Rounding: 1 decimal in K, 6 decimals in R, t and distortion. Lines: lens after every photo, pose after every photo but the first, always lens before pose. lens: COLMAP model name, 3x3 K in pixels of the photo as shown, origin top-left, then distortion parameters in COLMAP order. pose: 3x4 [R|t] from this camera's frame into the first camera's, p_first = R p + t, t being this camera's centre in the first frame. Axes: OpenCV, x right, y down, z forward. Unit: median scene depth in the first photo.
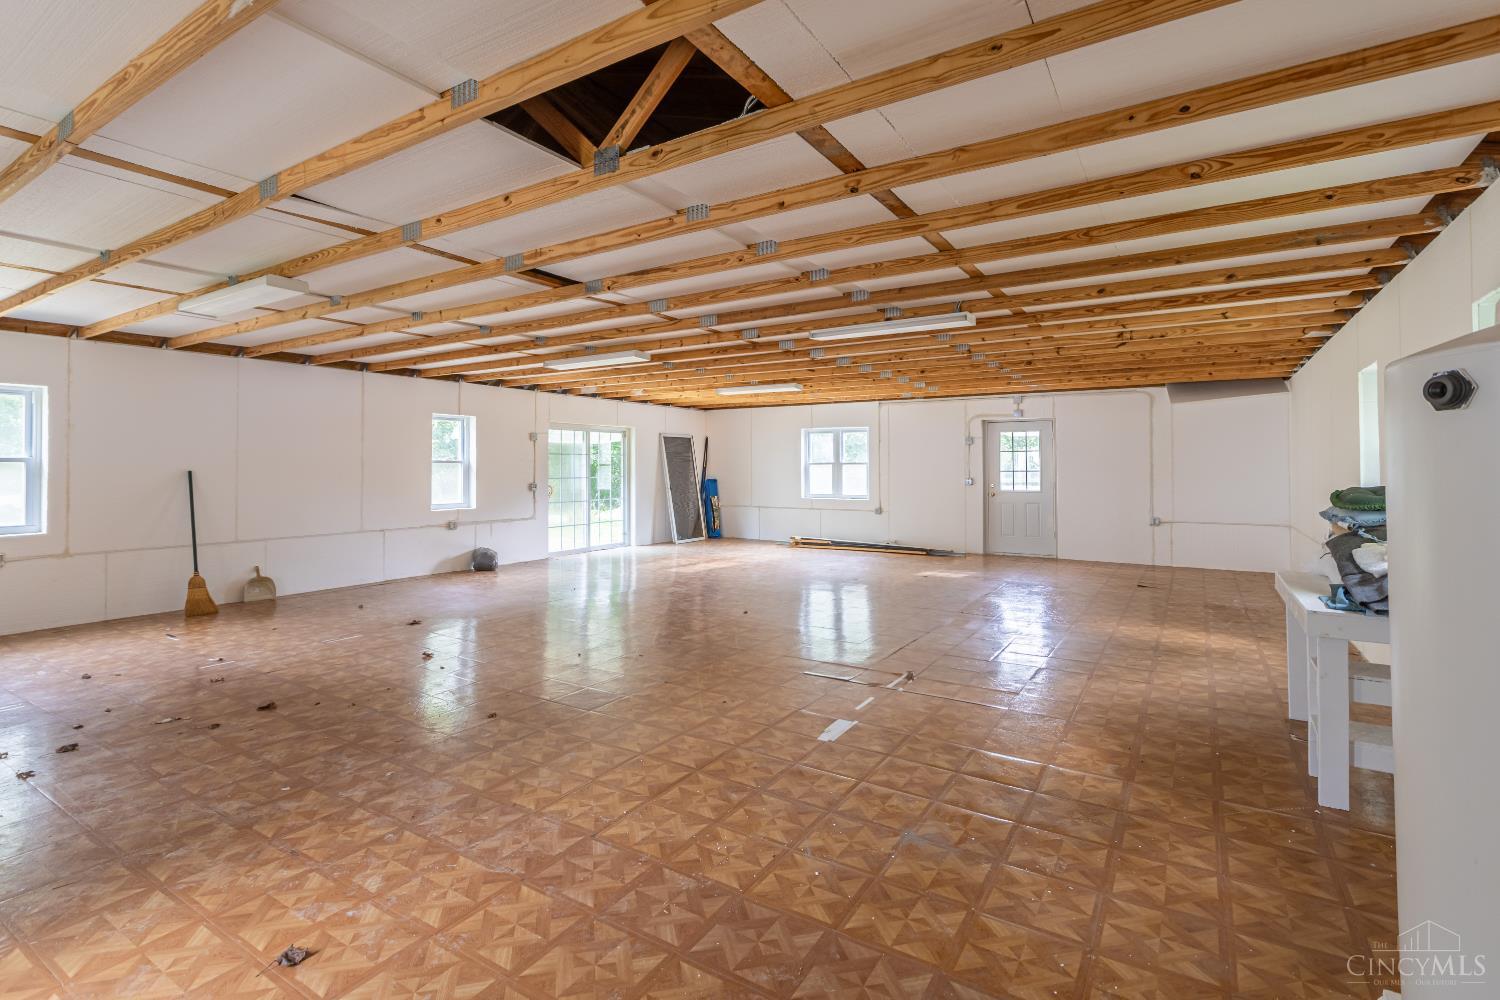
lens RADIAL K [[693.6, 0, 739.1], [0, 693.6, 469.2], [0, 0, 1]] dist [-0.000146, 0.001328]
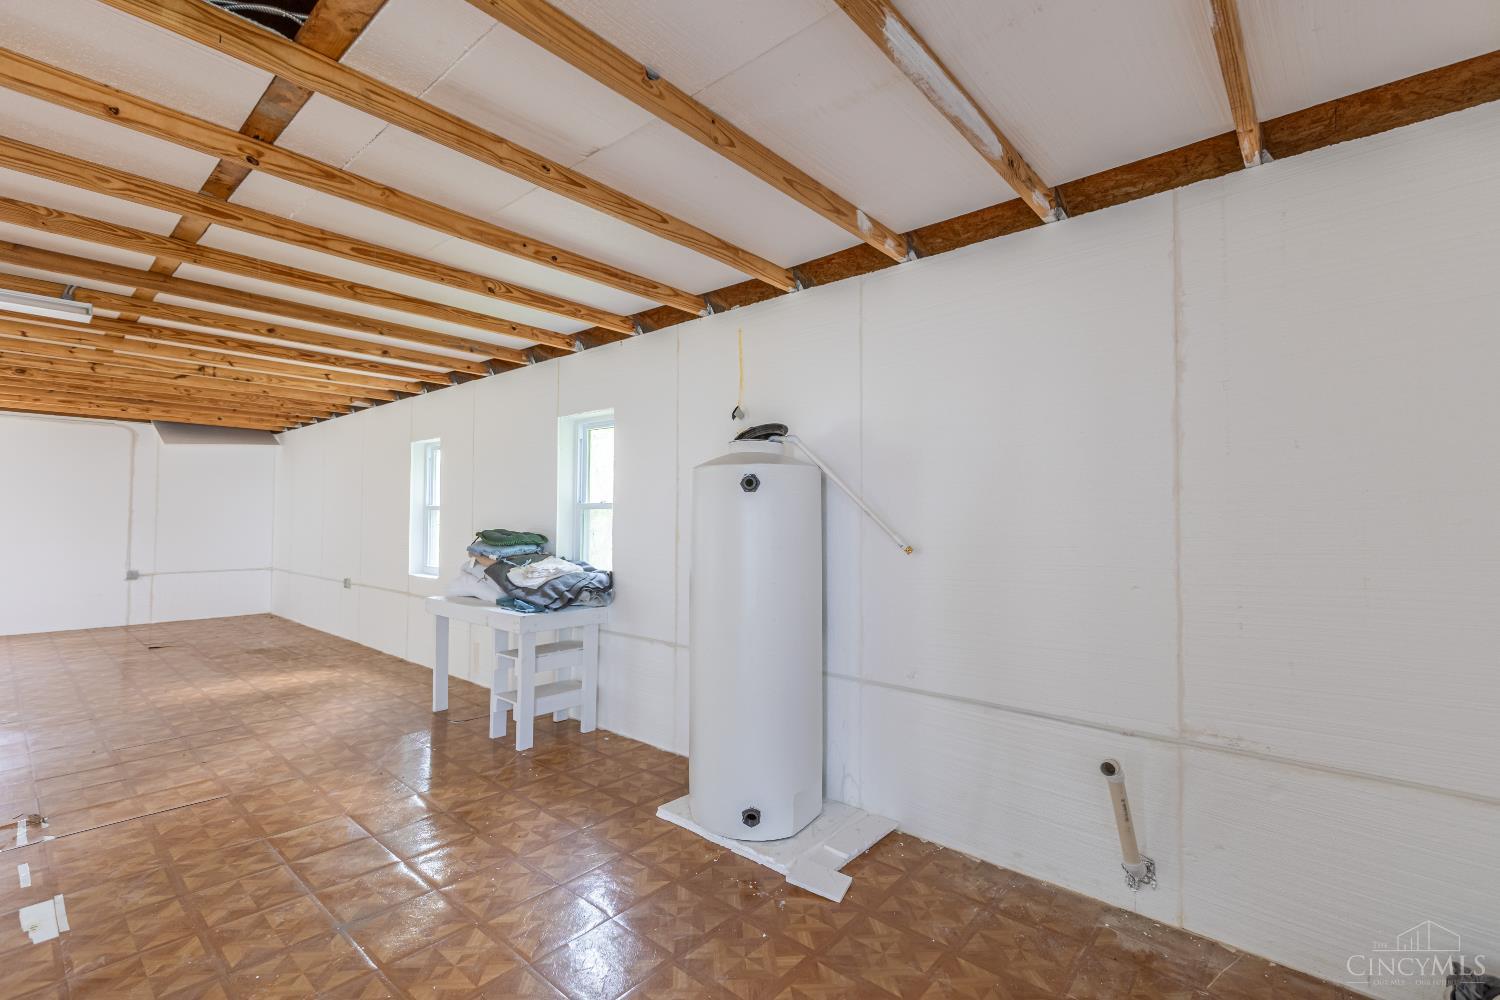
lens RADIAL K [[693.6, 0, 750.1], [0, 693.6, 512.1], [0, 0, 1]] dist [-0.000146, 0.001328]
pose [[0.135277, 0.008720, 0.990770, -0.333388], [-0.004726, 0.999956, -0.008156, -0.001182], [-0.990797, -0.003579, 0.135312, 0.210403]]
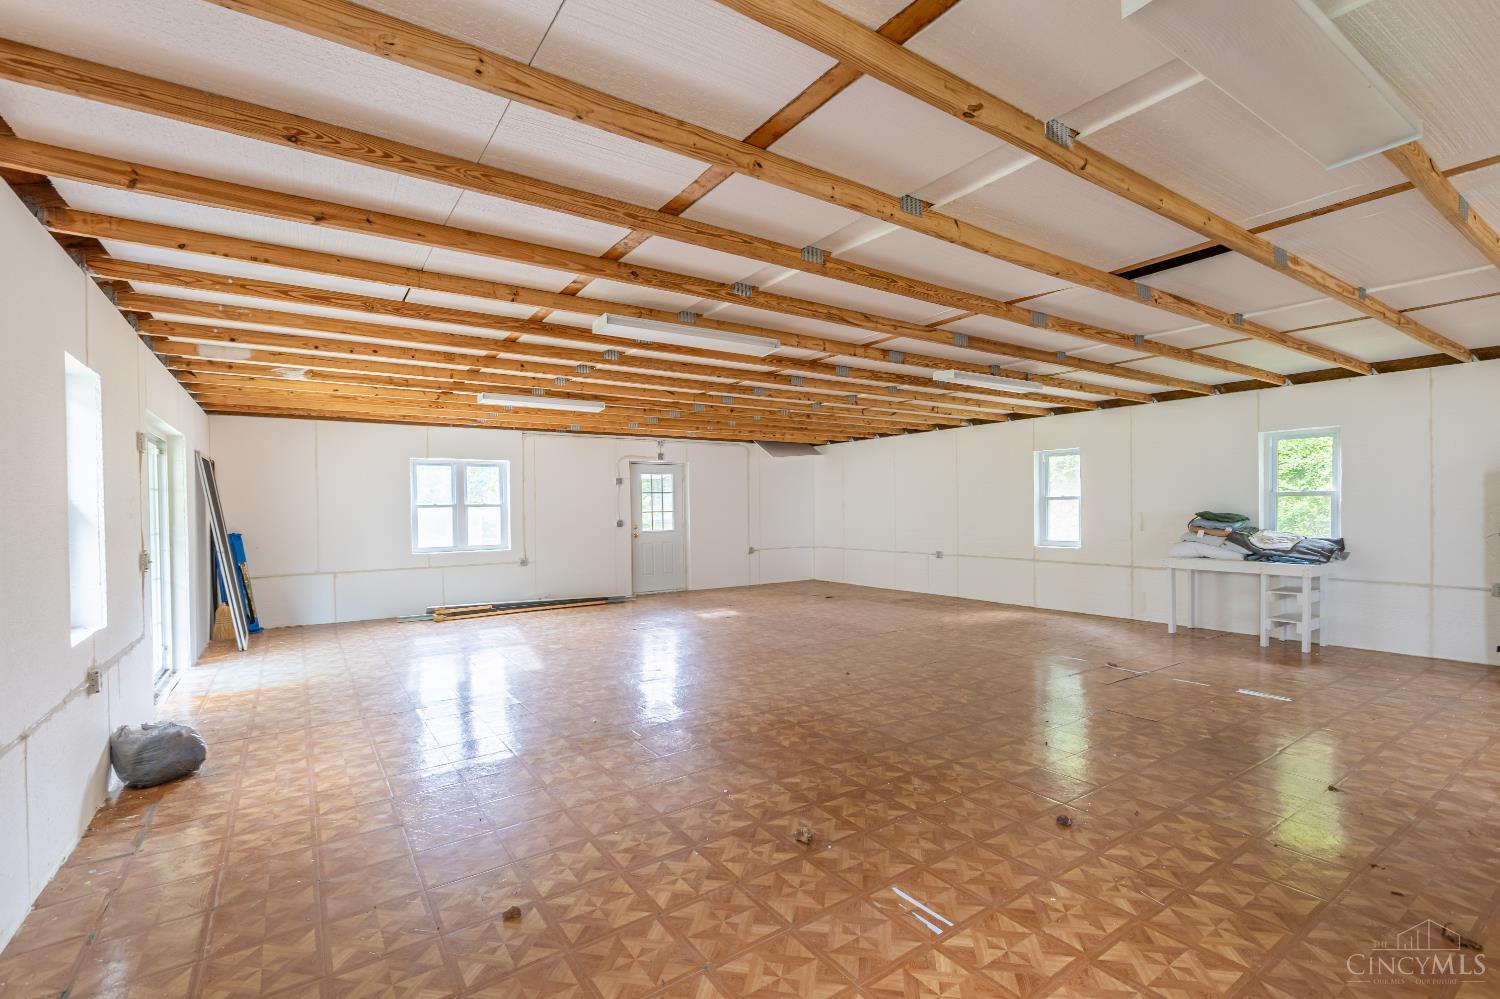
lens RADIAL K [[693.6, 0, 749.2], [0, 693.6, 502.1], [0, 0, 1]] dist [-0.000146, 0.001328]
pose [[0.404467, 0.002805, 0.914548, -1.072116], [0.014390, 0.999852, -0.009431, -0.000394], [-0.914440, 0.016975, 0.404366, 0.976854]]
